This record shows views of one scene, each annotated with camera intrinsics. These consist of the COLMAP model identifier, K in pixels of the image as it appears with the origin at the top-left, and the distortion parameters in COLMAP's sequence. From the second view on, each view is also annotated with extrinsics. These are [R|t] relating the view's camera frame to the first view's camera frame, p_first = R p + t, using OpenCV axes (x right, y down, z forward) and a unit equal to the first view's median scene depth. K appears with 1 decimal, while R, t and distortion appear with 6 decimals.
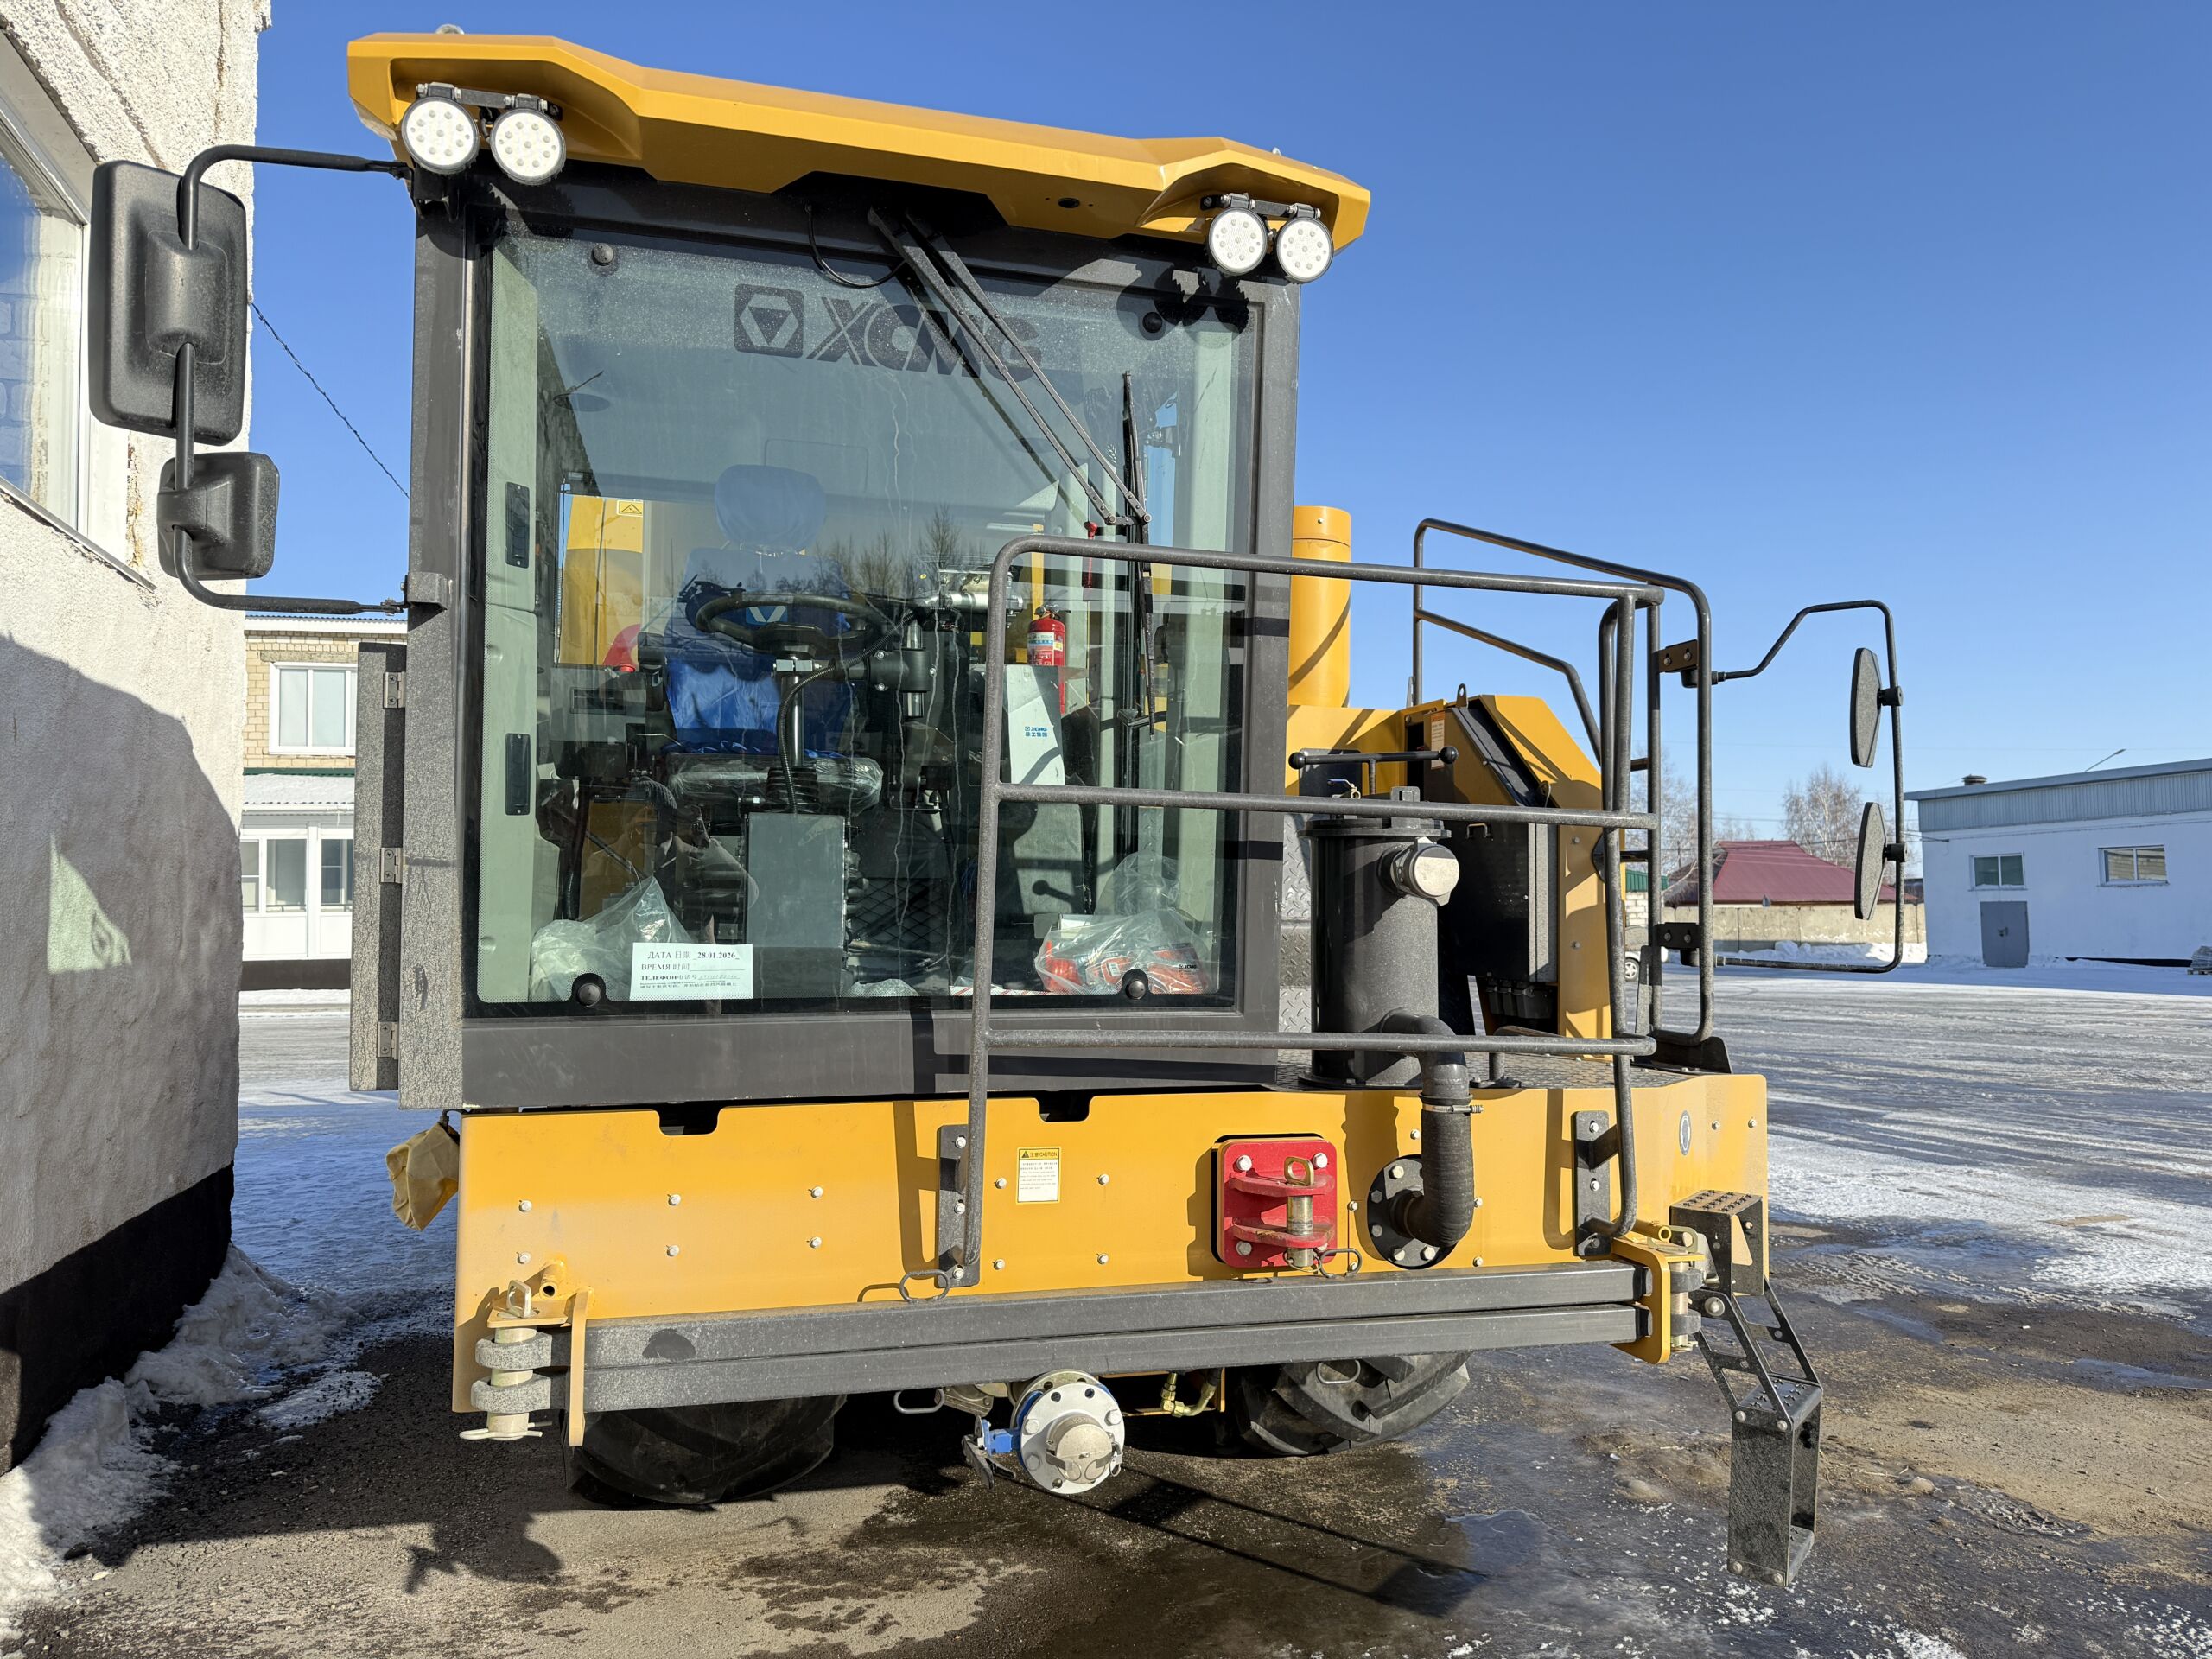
lens RADIAL K [[1610.0, 0, 1059.9], [0, 1610.0, 831.1], [0, 0, 1]] dist [0.048462, -0.003045]
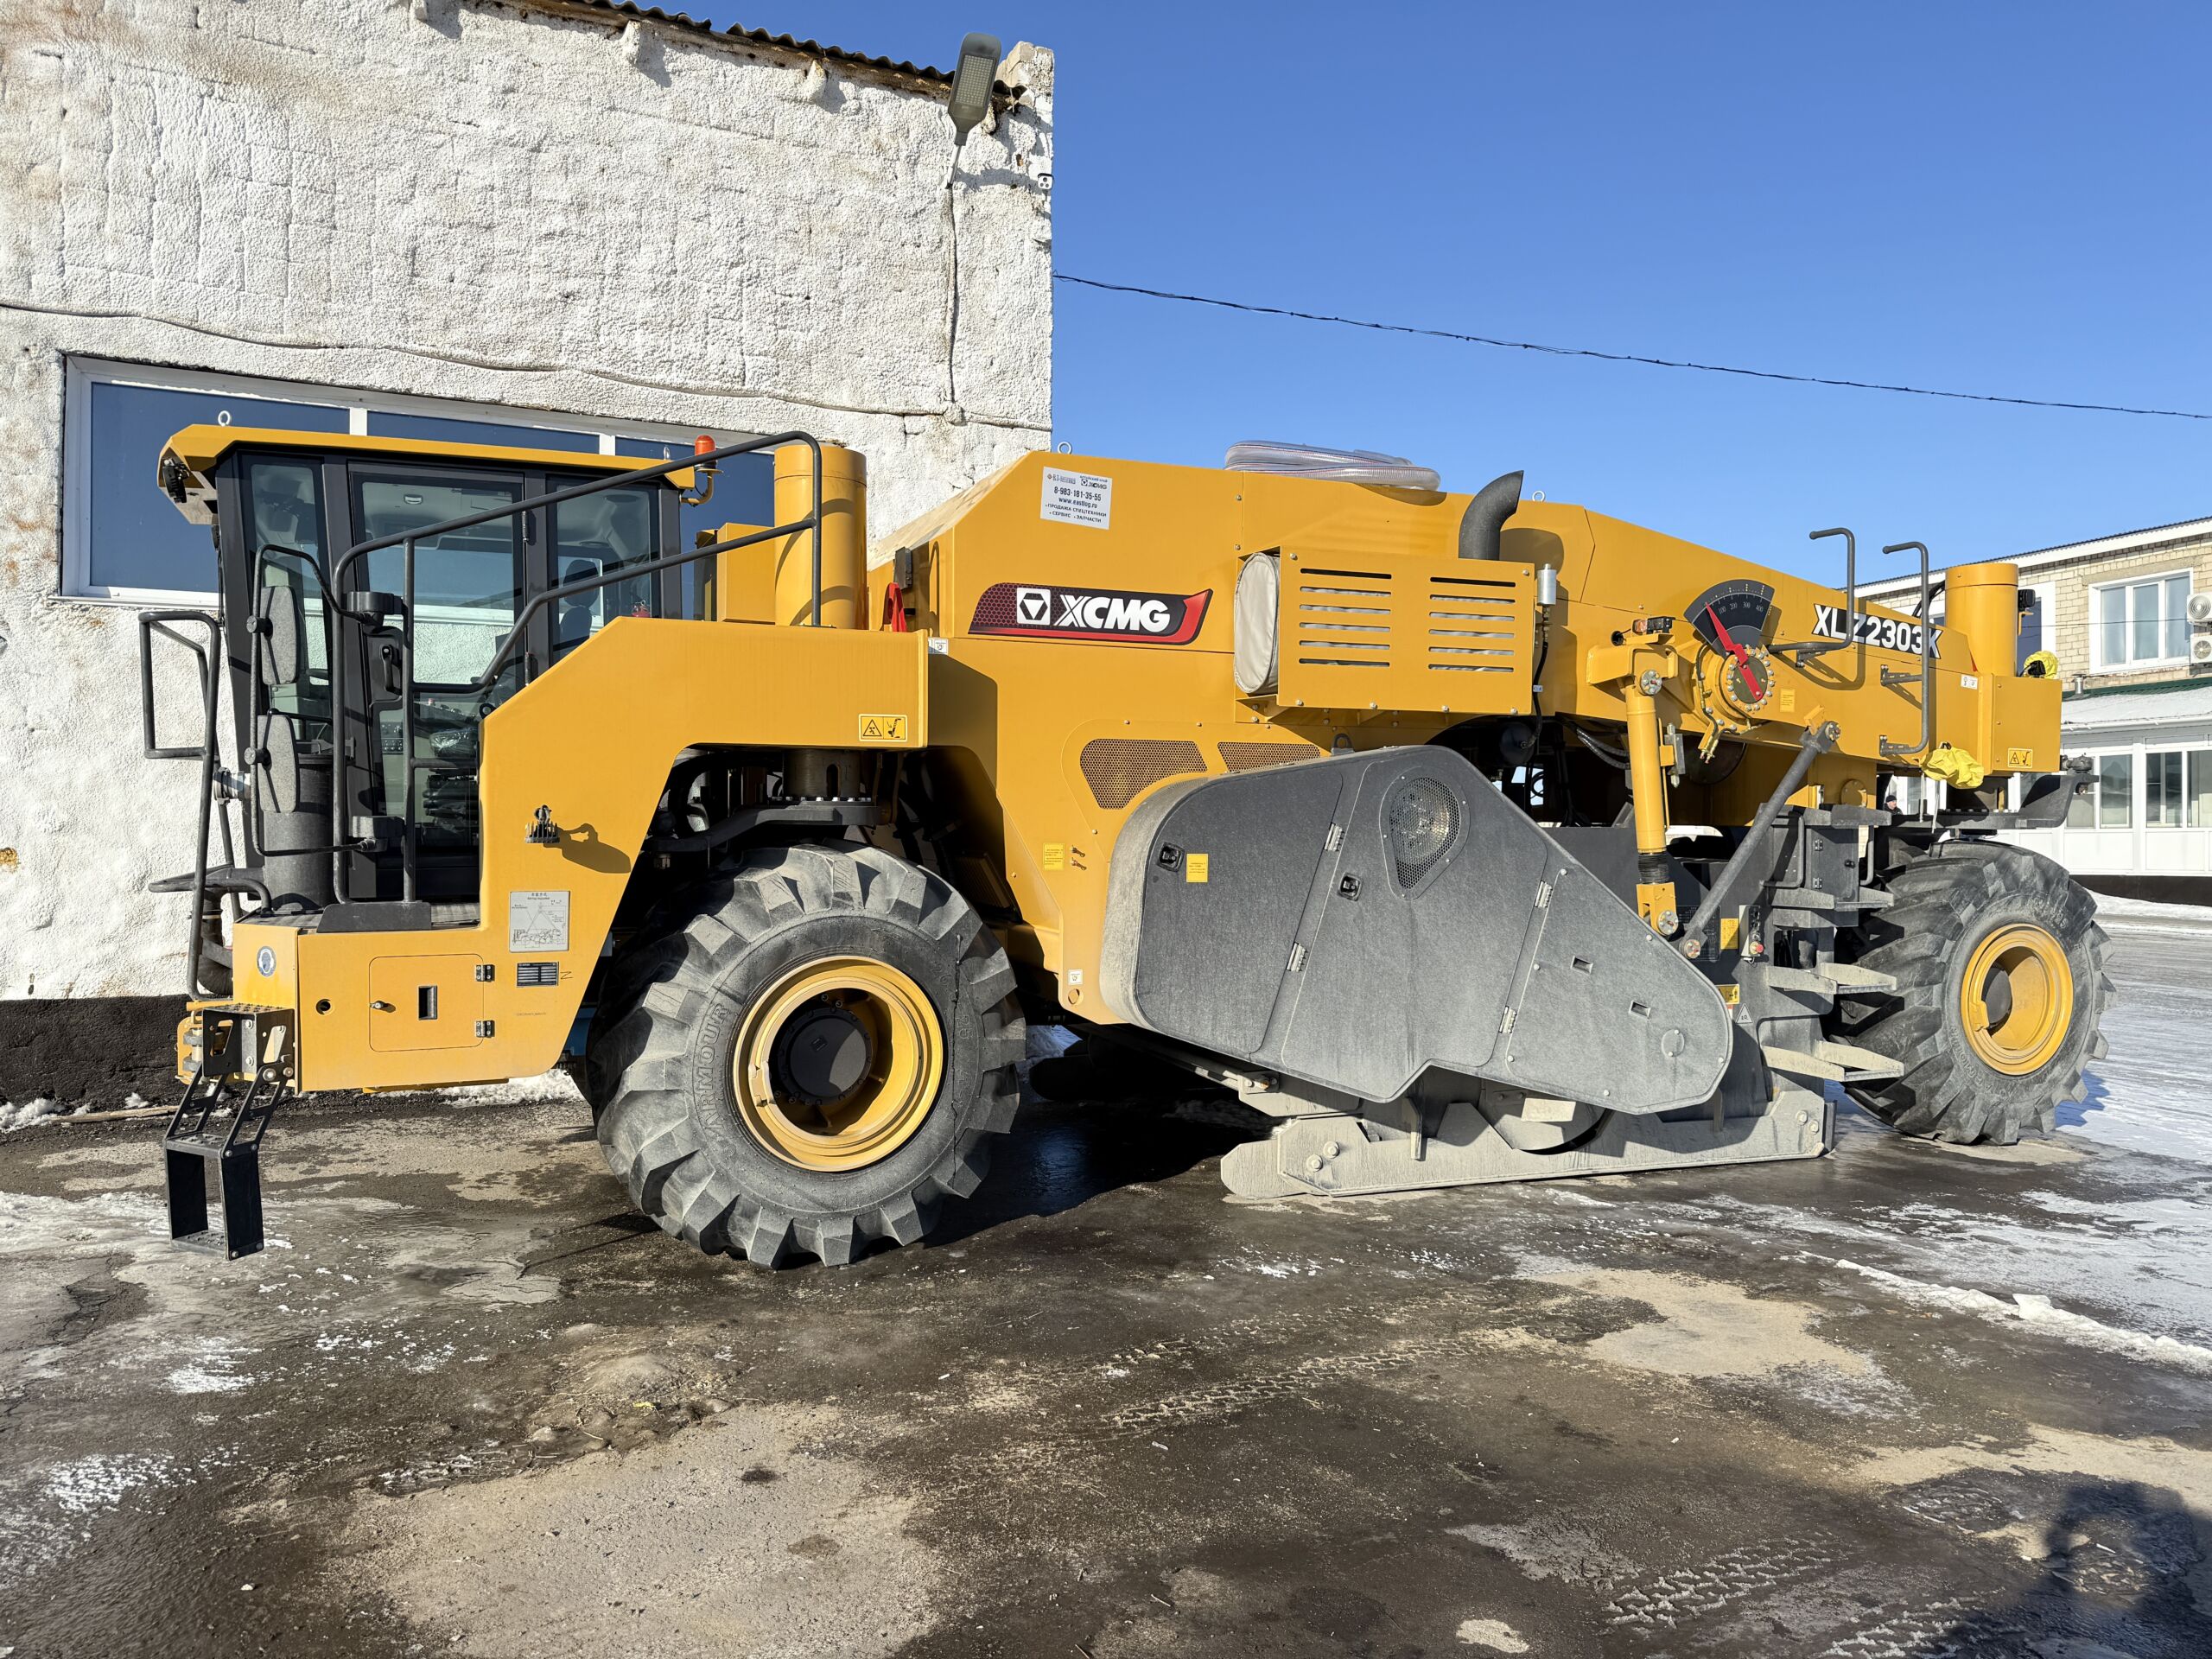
lens RADIAL K [[1569.0, 0, 1106.0], [0, 1569.0, 829.5], [0, 0, 1]] dist [0.126229, -0.135860]
pose [[0.075750, -0.010081, -0.997076, 1.299260], [0.047205, 0.998864, -0.006513, 0.088944], [0.996009, -0.046574, 0.076139, 1.156453]]
